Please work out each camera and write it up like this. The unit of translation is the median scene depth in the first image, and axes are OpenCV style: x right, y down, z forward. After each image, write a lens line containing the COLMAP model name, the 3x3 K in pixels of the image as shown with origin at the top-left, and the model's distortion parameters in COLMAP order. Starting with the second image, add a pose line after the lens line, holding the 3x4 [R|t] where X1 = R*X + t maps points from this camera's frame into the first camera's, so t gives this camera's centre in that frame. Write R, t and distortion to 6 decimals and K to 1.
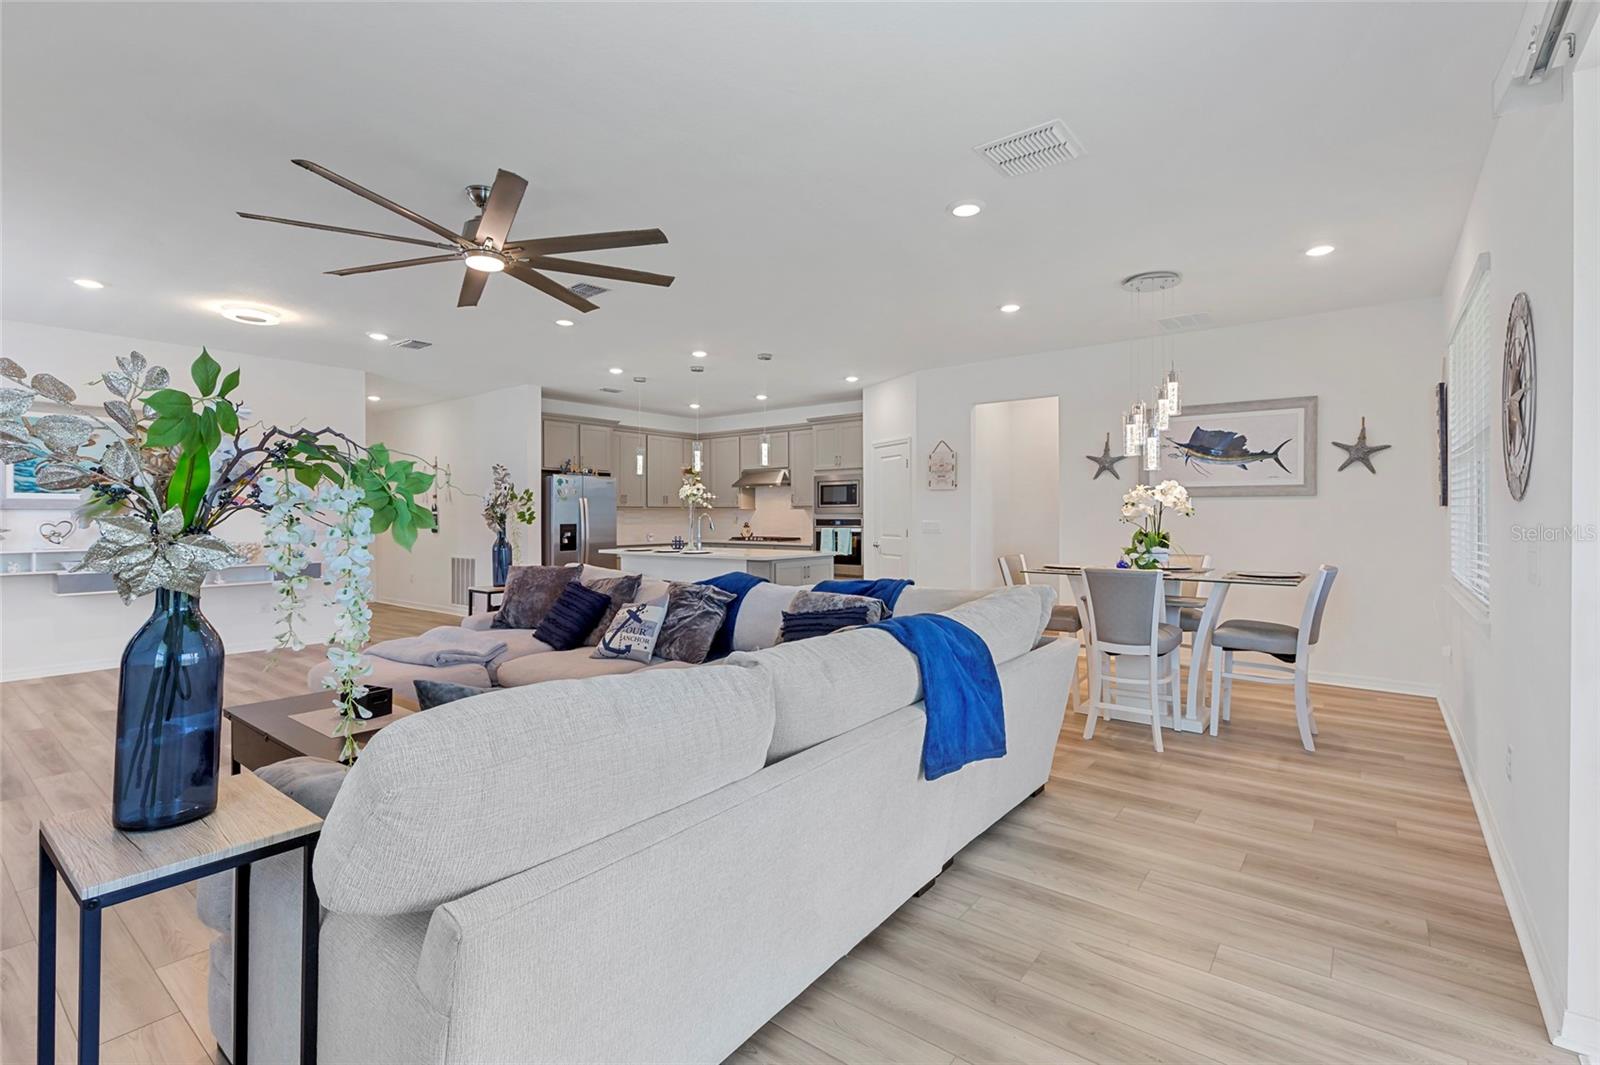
lens RADIAL K [[718.7, 0, 805.4], [0, 718.7, 508.1], [0, 0, 1]] dist [0.020073, -0.000086]
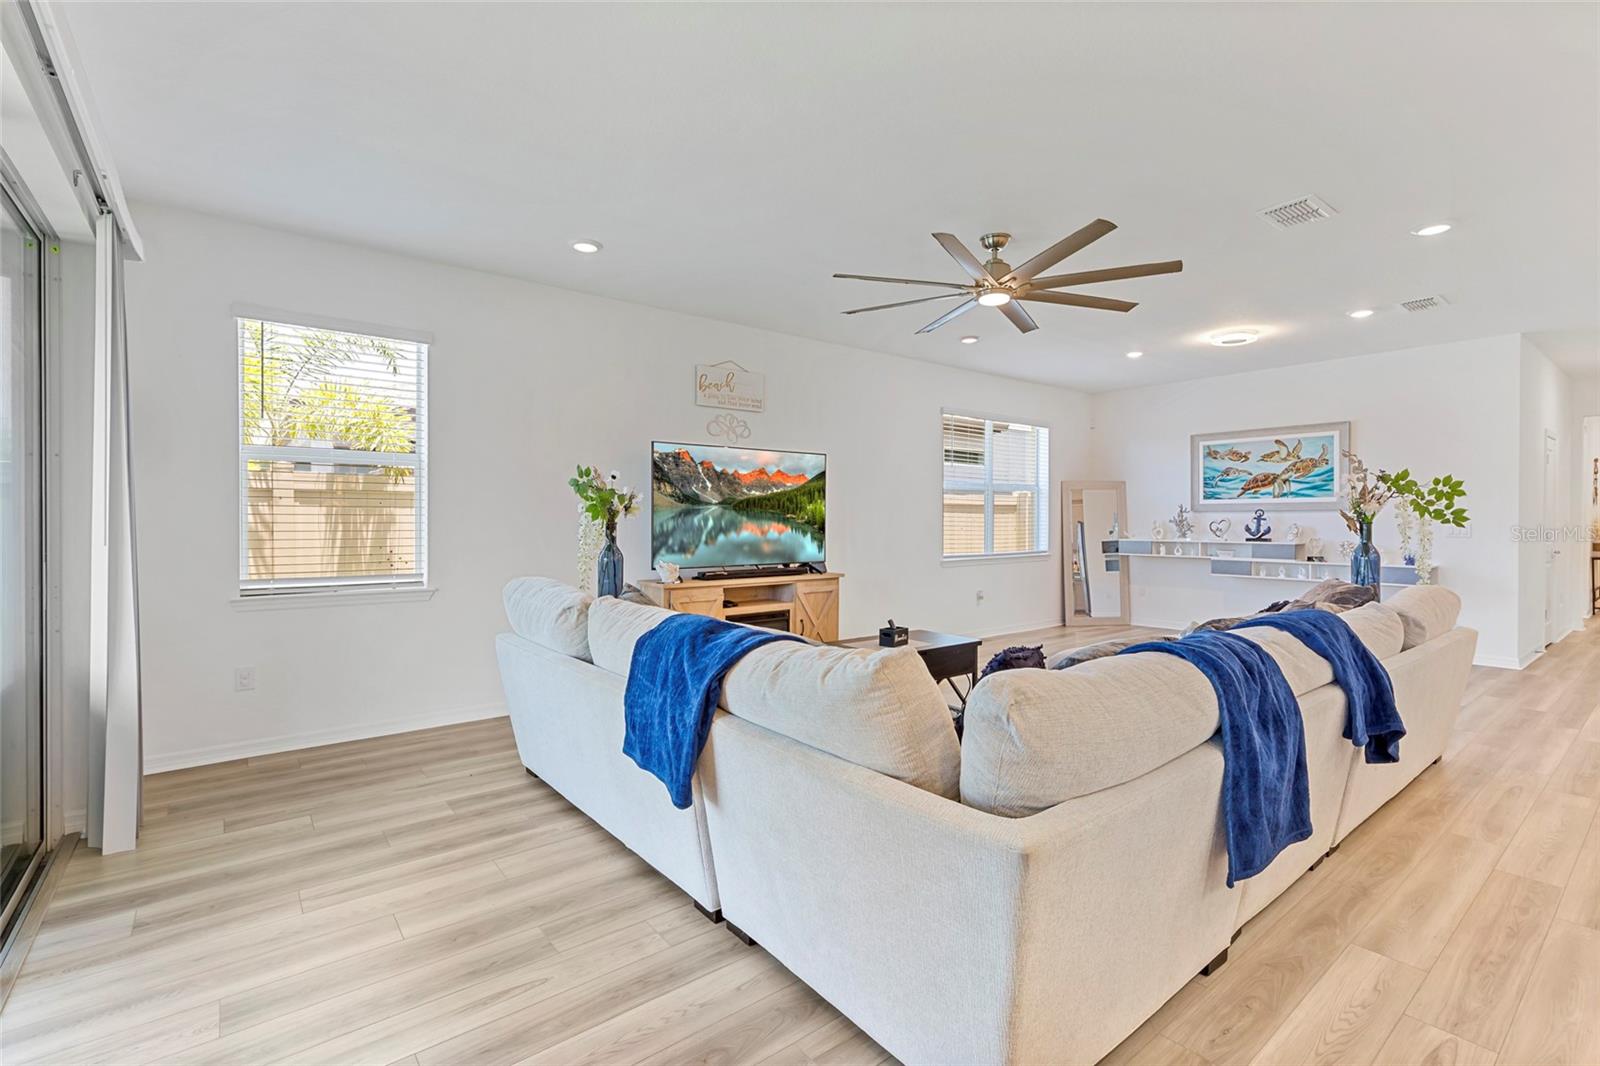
lens RADIAL K [[731.7, 0, 810.5], [0, 731.7, 492.3], [0, 0, 1]] dist [0.023051, -0.000047]
pose [[-0.231844, -0.036271, -0.972077, 0.308276], [0.007100, 0.999215, -0.038977, 0.009041], [0.972727, -0.015938, -0.231404, 0.391846]]
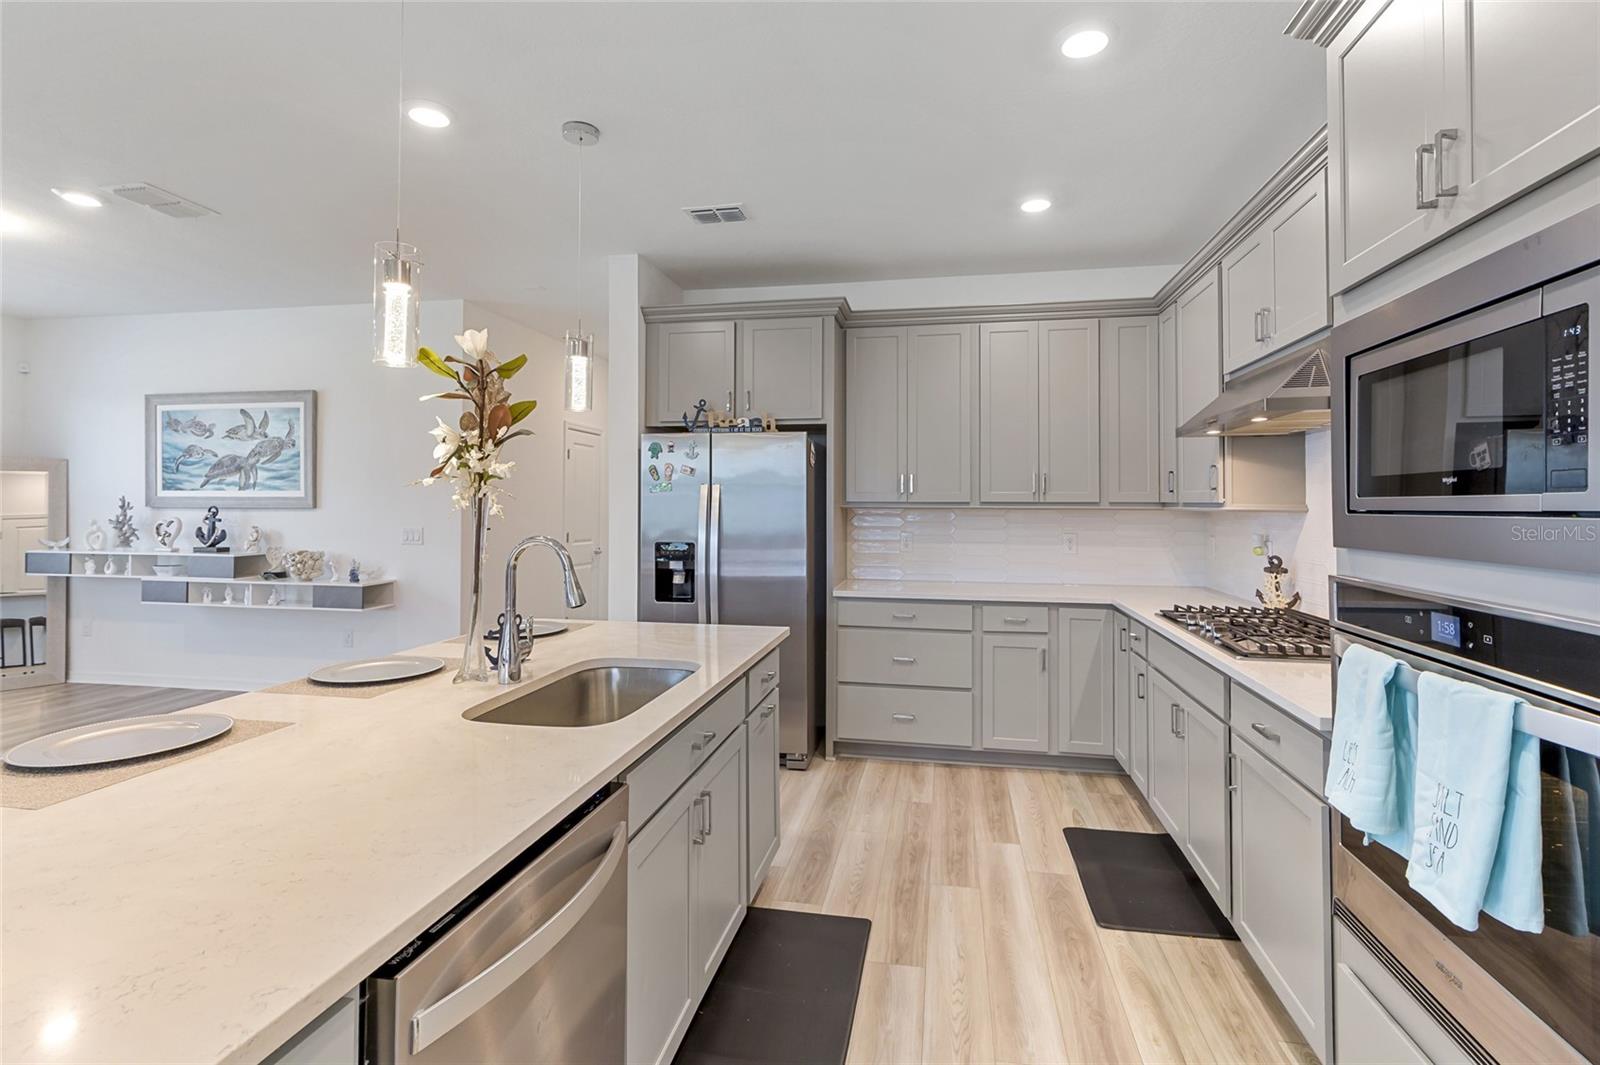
lens RADIAL K [[731.7, 0, 810.5], [0, 731.7, 491.8], [0, 0, 1]] dist [0.023051, -0.000047]
pose [[0.465131, -0.010211, -0.885183, 0.116309], [0.004289, 0.999948, -0.009281, -0.004954], [0.885231, 0.000520, 0.465151, 0.856119]]
